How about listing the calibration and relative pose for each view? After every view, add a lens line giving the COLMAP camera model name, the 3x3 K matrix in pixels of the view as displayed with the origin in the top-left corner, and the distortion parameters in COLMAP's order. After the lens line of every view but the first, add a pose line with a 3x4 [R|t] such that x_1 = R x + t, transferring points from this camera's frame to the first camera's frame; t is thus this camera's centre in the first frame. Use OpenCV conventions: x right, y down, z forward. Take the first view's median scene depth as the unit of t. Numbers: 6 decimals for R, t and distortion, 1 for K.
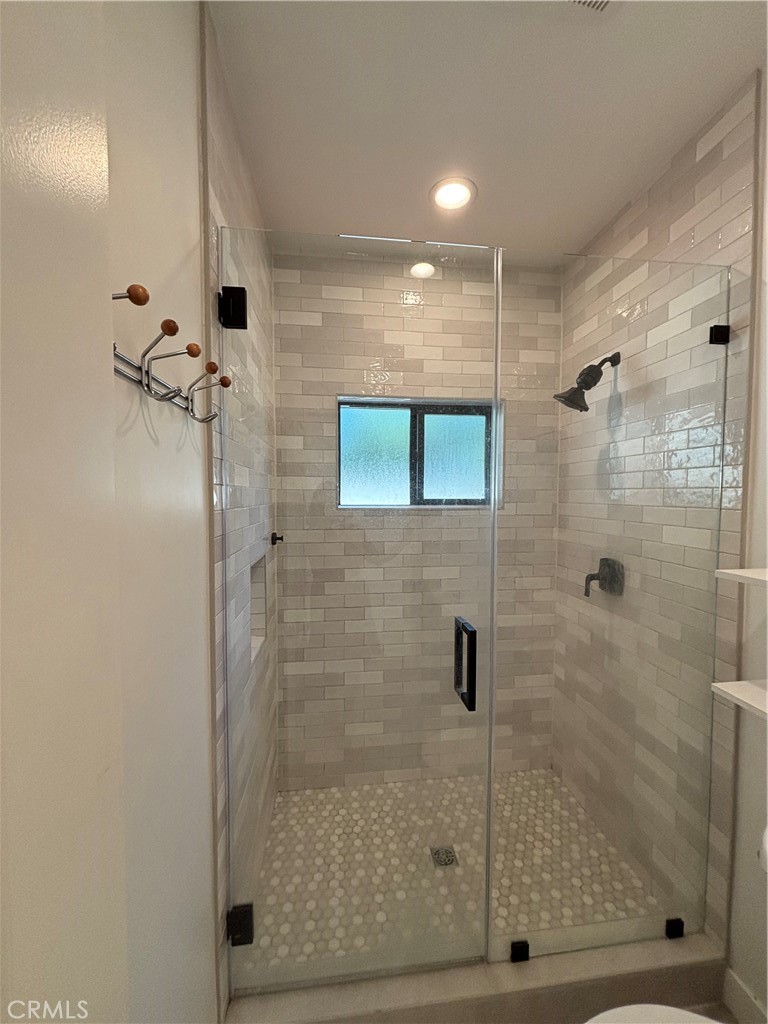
lens RADIAL K [[413.5, 0, 389.4], [0, 413.5, 515.4], [0, 0, 1]] dist [-0.002845, -0.000207]
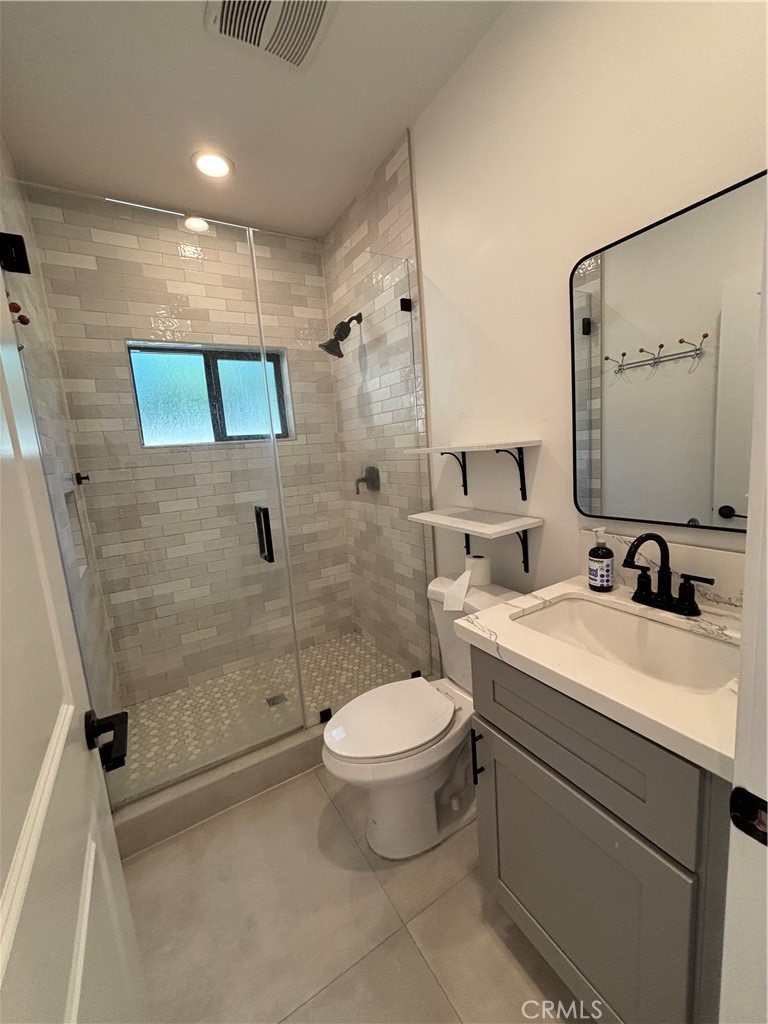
lens RADIAL K [[413.5, 0, 389.4], [0, 413.5, 515.4], [0, 0, 1]] dist [-0.002845, -0.000207]
pose [[0.910471, -0.132023, 0.391934, 0.016538], [0.093677, 0.988881, 0.115492, 0.103479], [-0.402824, -0.068437, 0.912715, -0.290752]]
